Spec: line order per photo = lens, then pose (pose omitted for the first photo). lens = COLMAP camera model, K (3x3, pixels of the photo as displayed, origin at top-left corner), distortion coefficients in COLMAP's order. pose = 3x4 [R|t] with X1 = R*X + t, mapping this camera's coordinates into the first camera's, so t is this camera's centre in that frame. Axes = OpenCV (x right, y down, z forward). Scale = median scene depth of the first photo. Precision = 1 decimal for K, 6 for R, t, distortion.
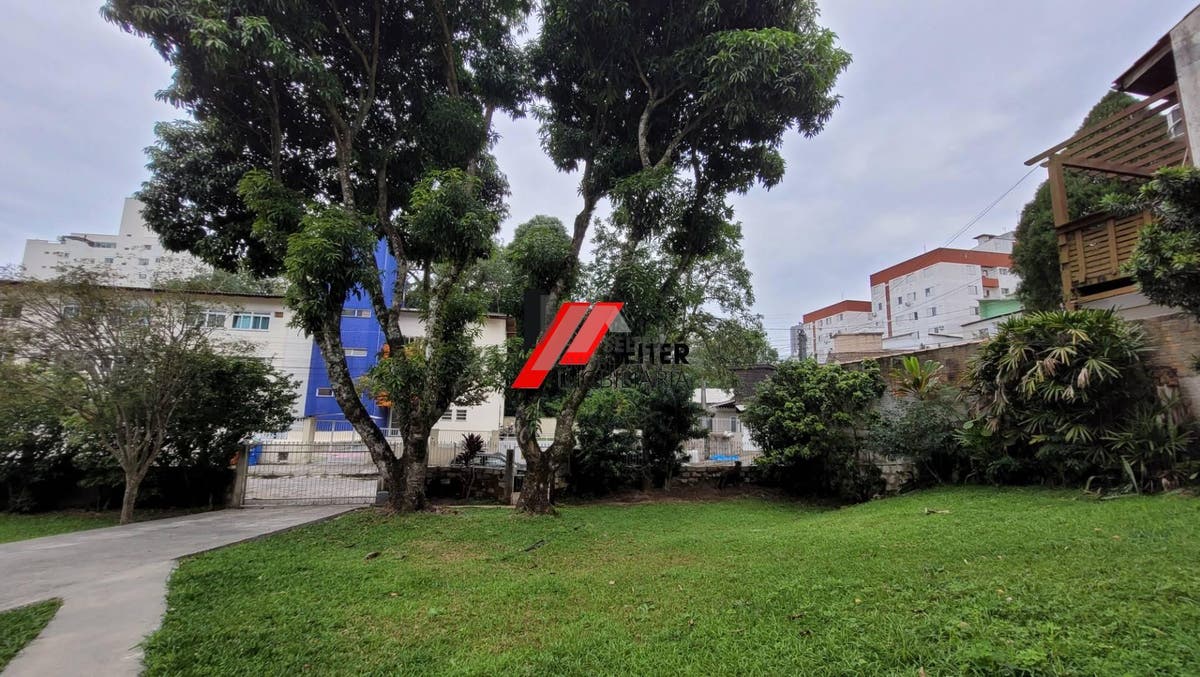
lens RADIAL K [[473.0, 0, 605.0], [0, 473.0, 342.6], [0, 0, 1]] dist [0.000495, 0.000478]
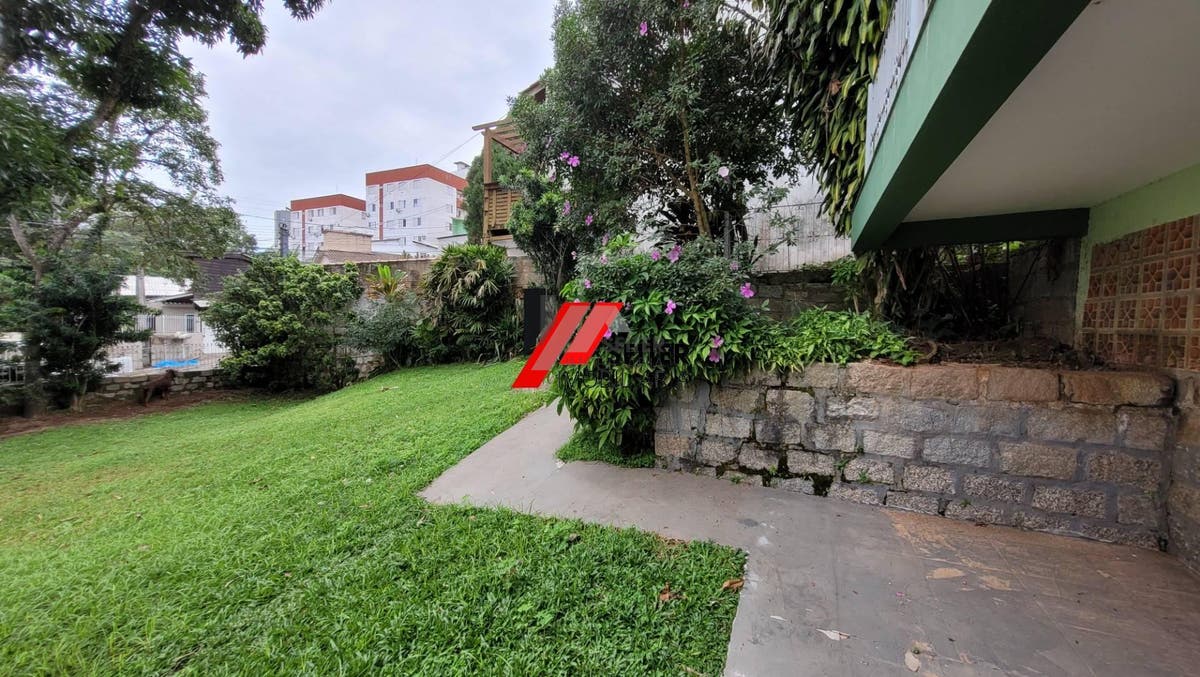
lens RADIAL K [[473.0, 0, 602.8], [0, 473.0, 342.8], [0, 0, 1]] dist [0.000495, 0.000478]
pose [[0.558427, -0.046809, 0.828232, -0.026883], [-0.132580, 0.980537, 0.144807, -0.019156], [-0.818891, -0.190671, 0.541353, -0.095581]]
